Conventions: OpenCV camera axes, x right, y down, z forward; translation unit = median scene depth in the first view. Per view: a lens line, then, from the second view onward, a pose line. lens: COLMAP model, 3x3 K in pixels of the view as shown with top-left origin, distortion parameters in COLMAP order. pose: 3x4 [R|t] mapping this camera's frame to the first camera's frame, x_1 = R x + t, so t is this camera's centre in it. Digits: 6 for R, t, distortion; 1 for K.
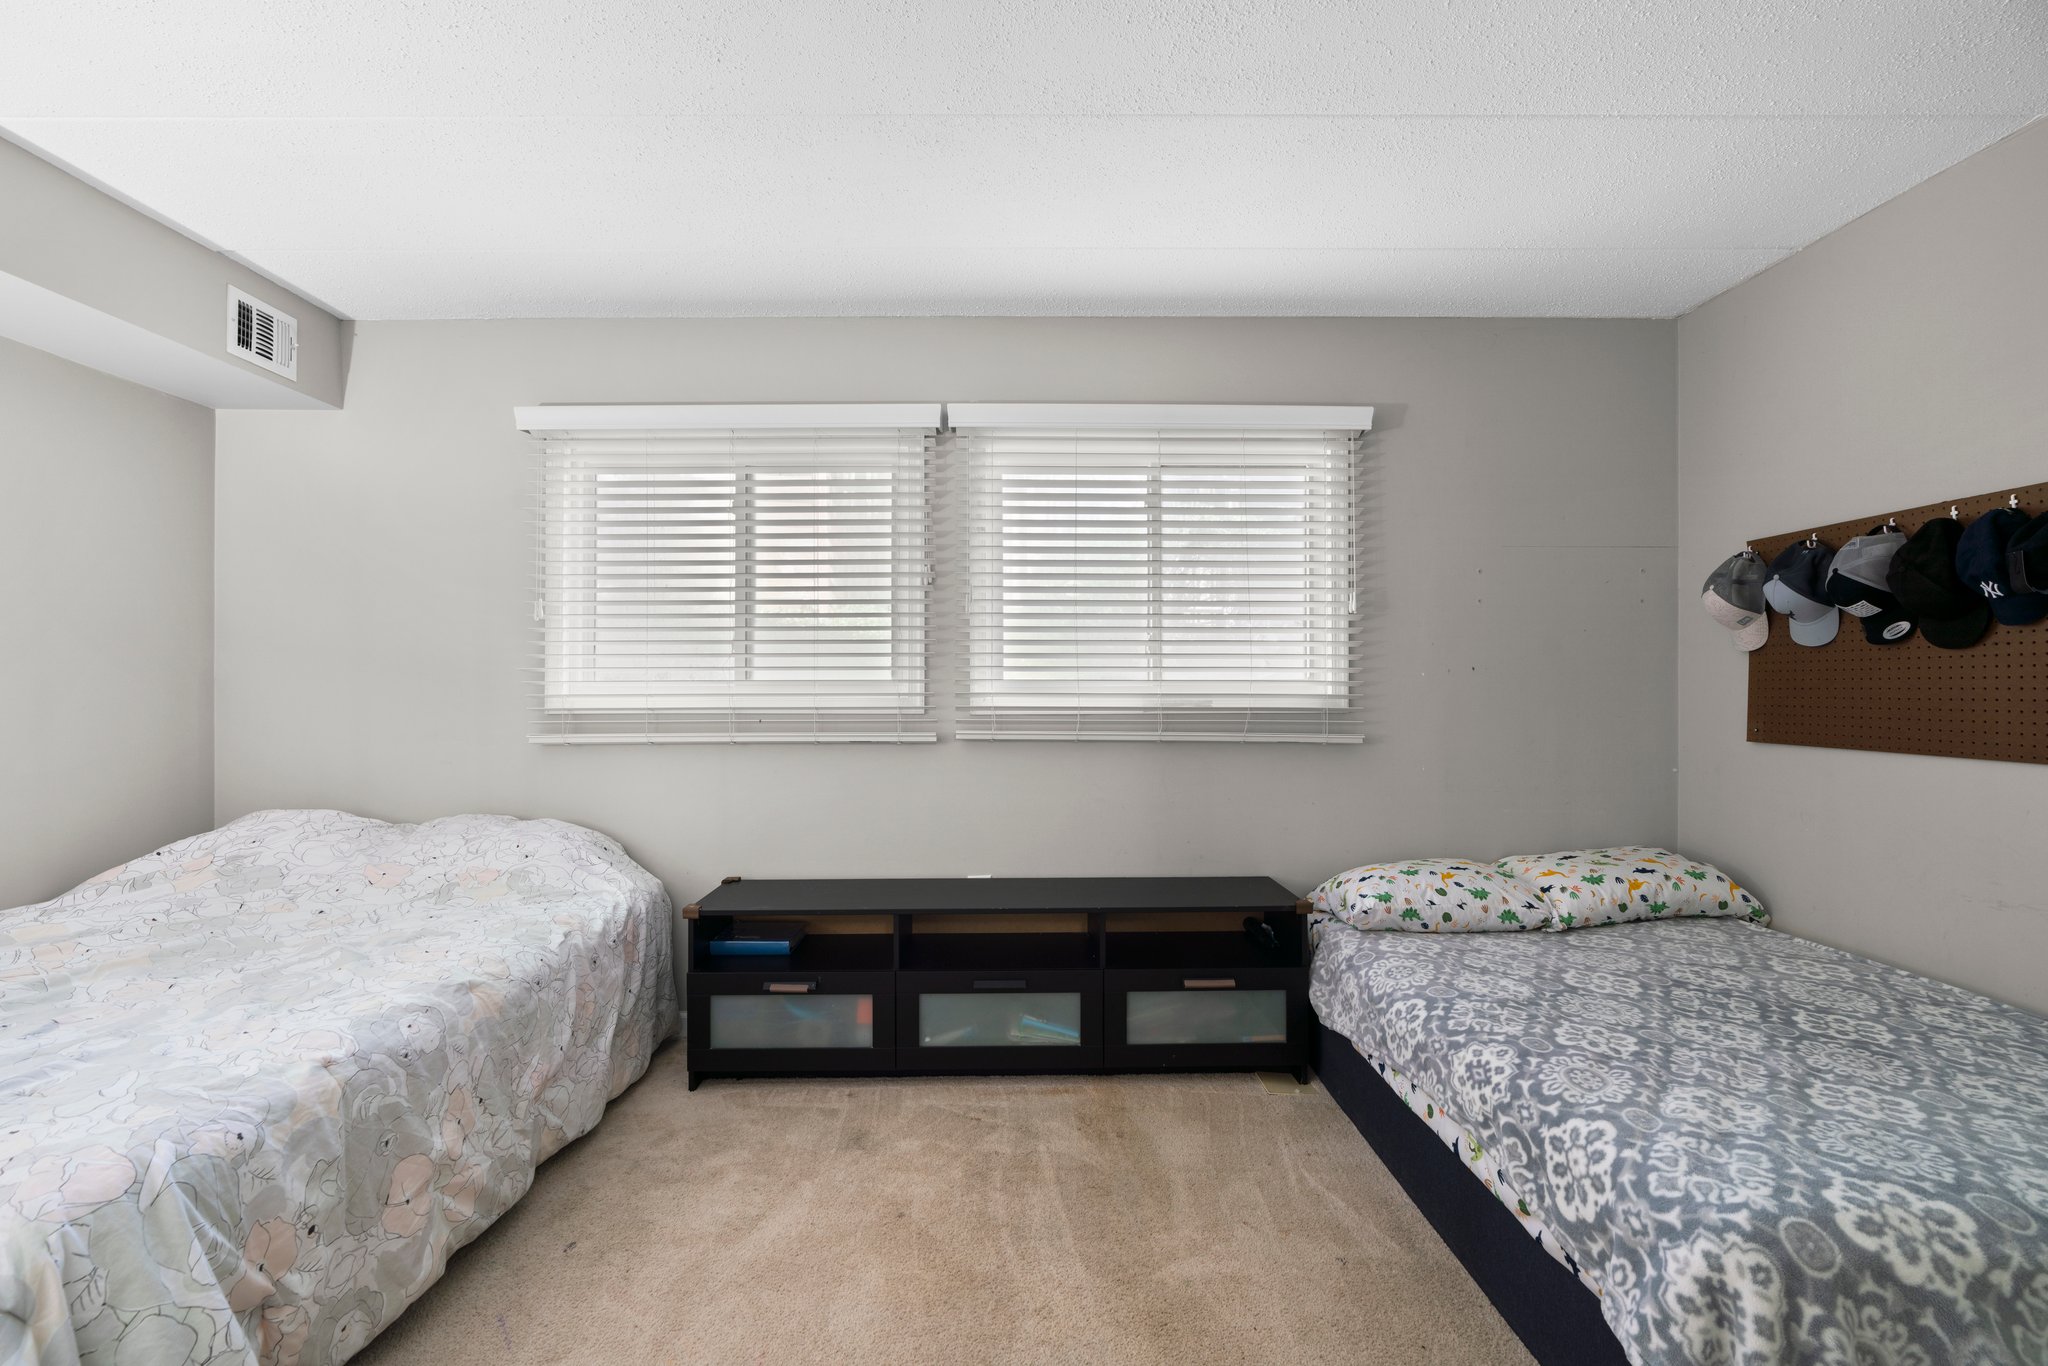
lens RADIAL K [[916.9, 0, 1019.8], [0, 916.9, 682.6], [0, 0, 1]] dist [-0.012008, 0.006775]
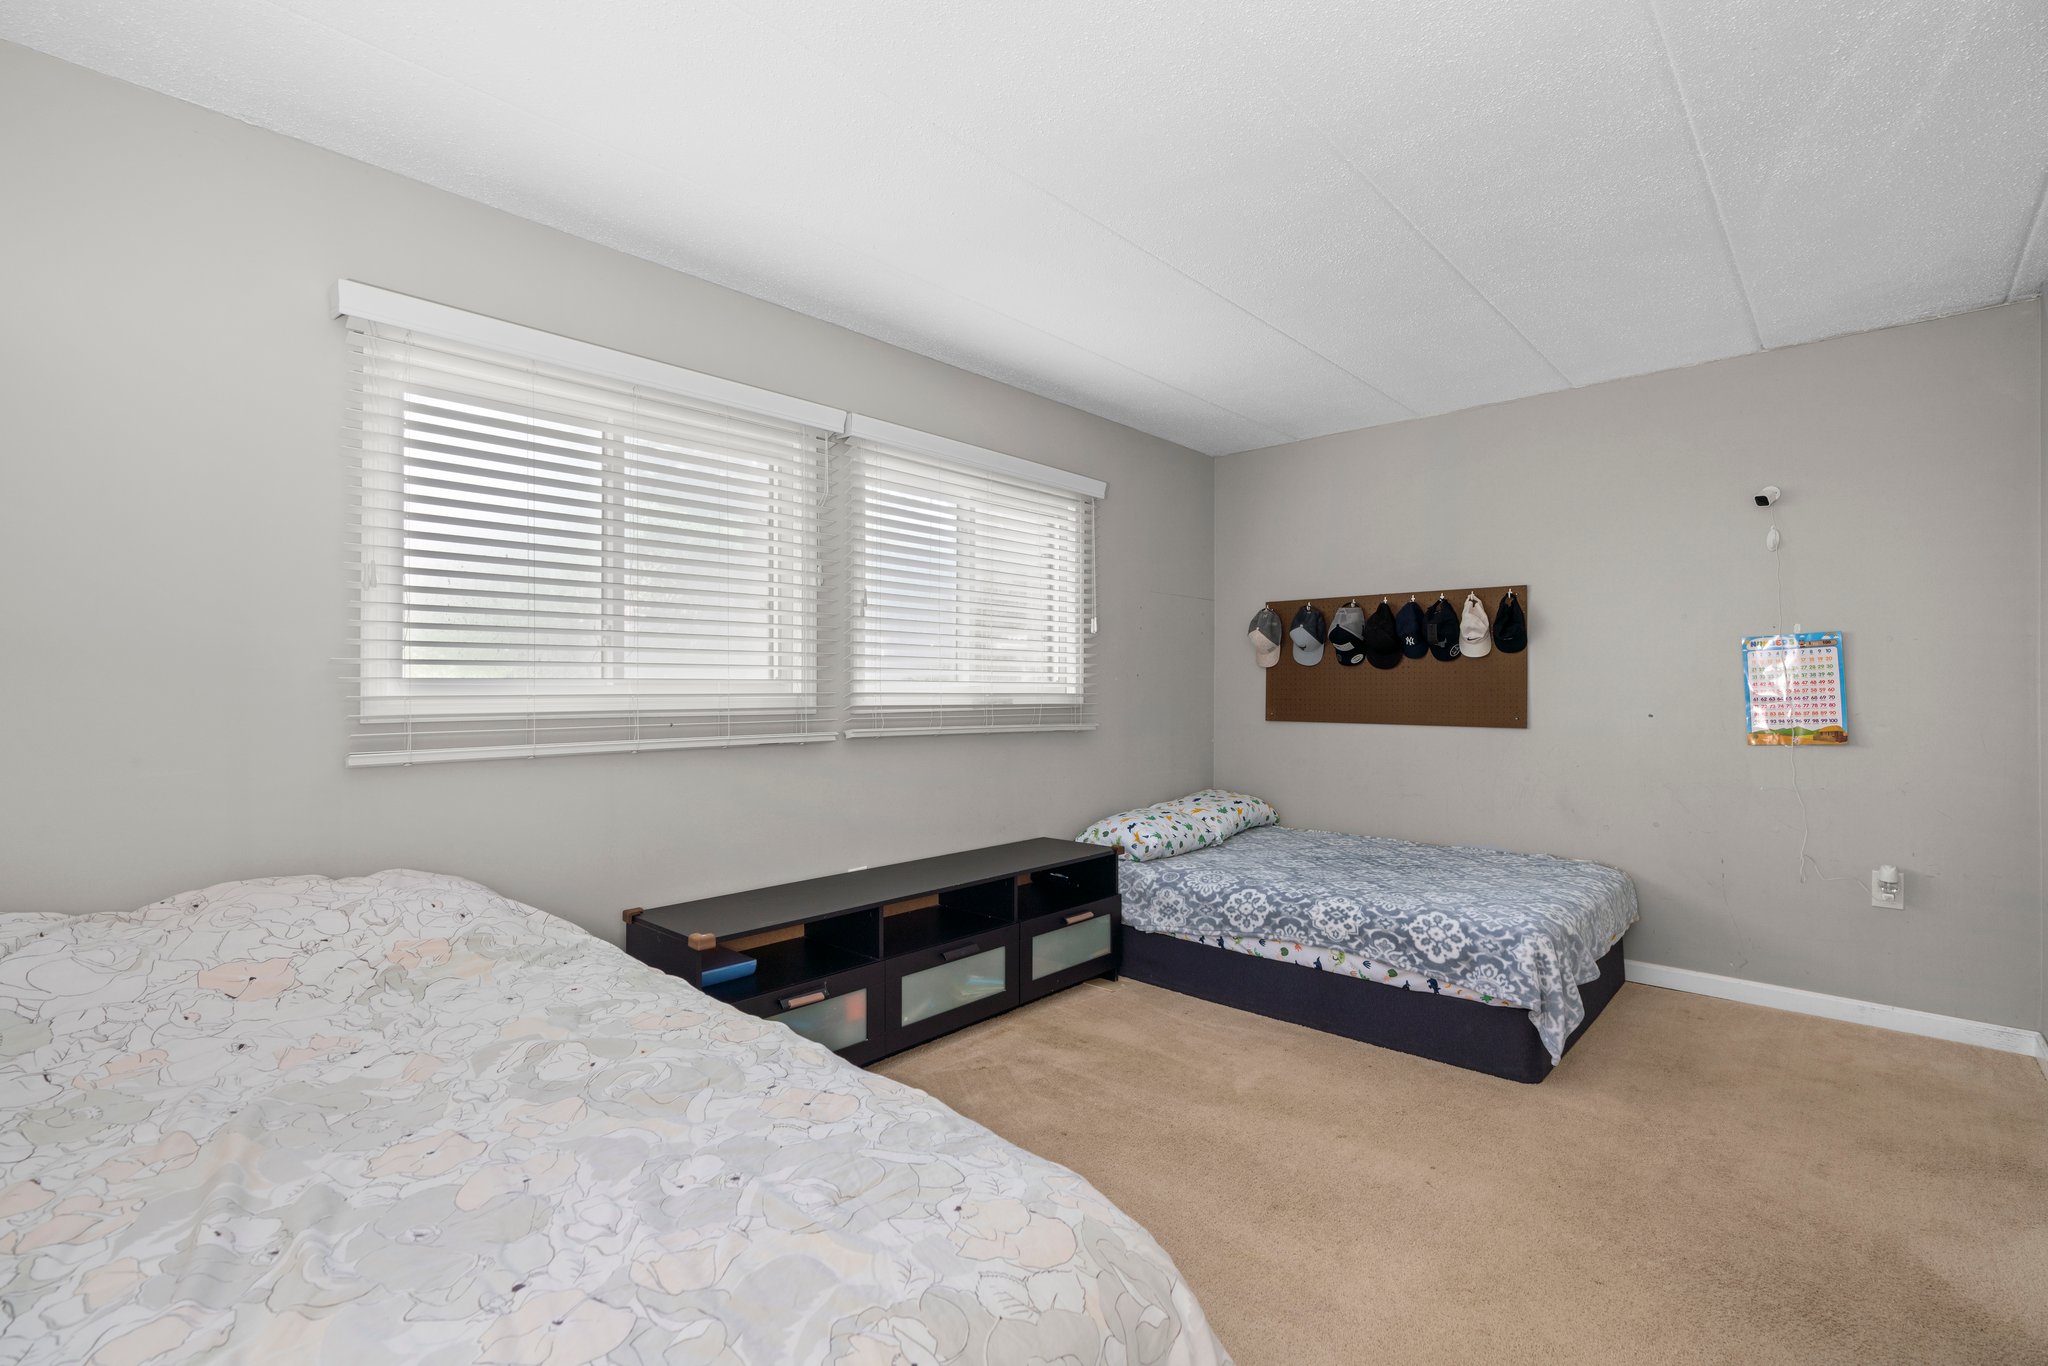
lens RADIAL K [[916.9, 0, 1019.8], [0, 916.9, 682.6], [0, 0, 1]] dist [-0.012008, 0.006775]
pose [[0.686783, 0.005962, 0.726838, -0.819306], [-0.004755, 0.999982, -0.003709, 0.002777], [-0.726847, -0.000909, 0.686799, 0.181754]]
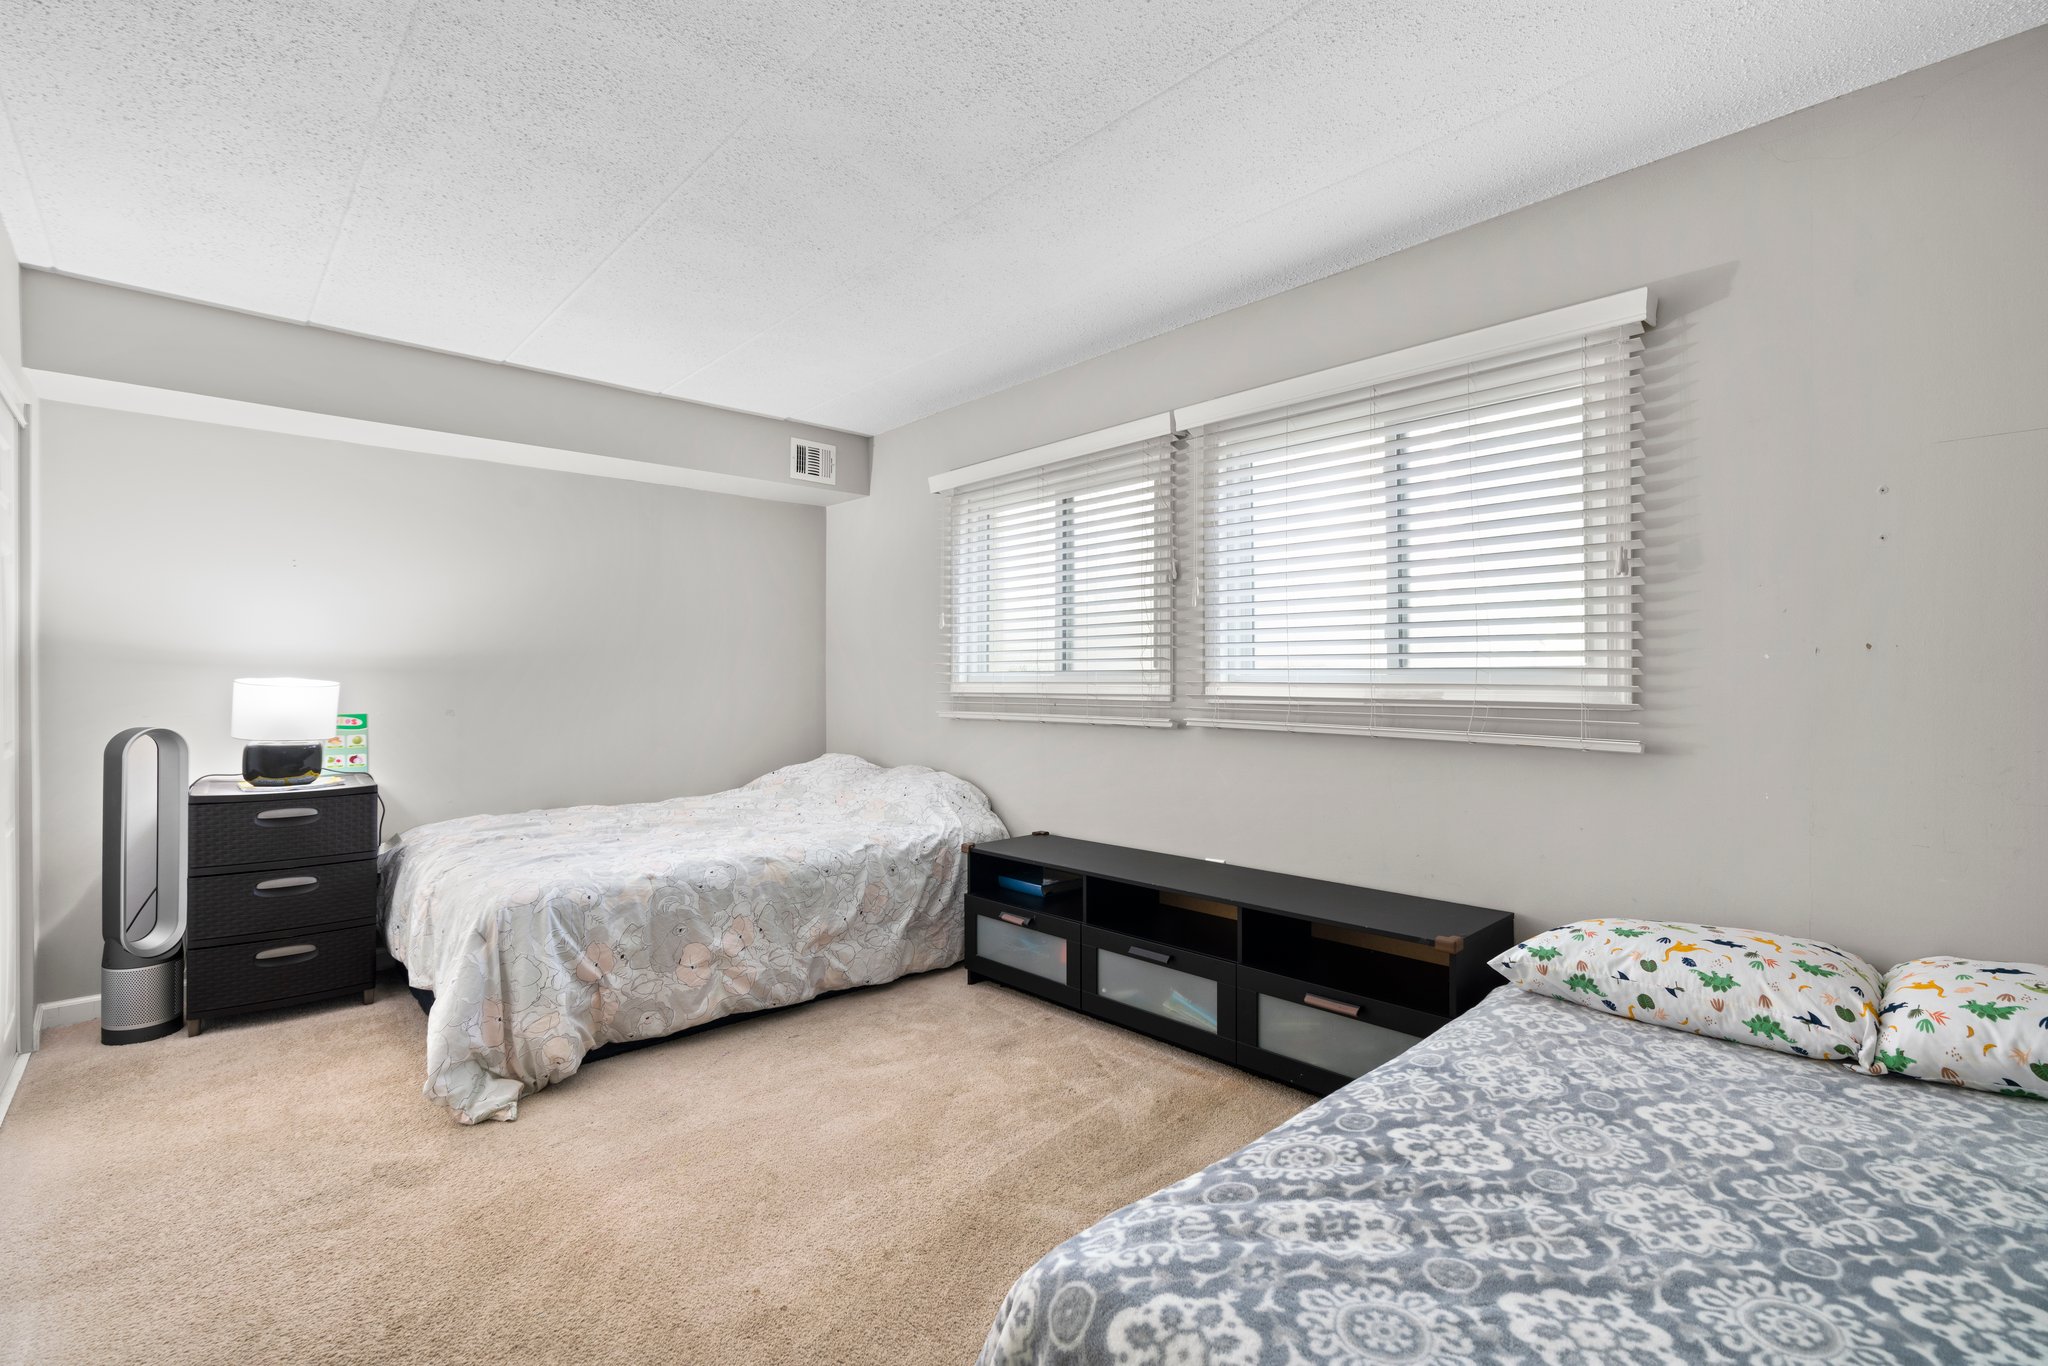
lens RADIAL K [[916.9, 0, 1019.8], [0, 916.9, 682.6], [0, 0, 1]] dist [-0.012008, 0.006775]
pose [[0.675743, 0.003788, -0.737128, 0.686131], [0.004364, 0.999949, 0.009139, 0.001538], [0.737124, -0.009392, 0.675692, 0.175433]]
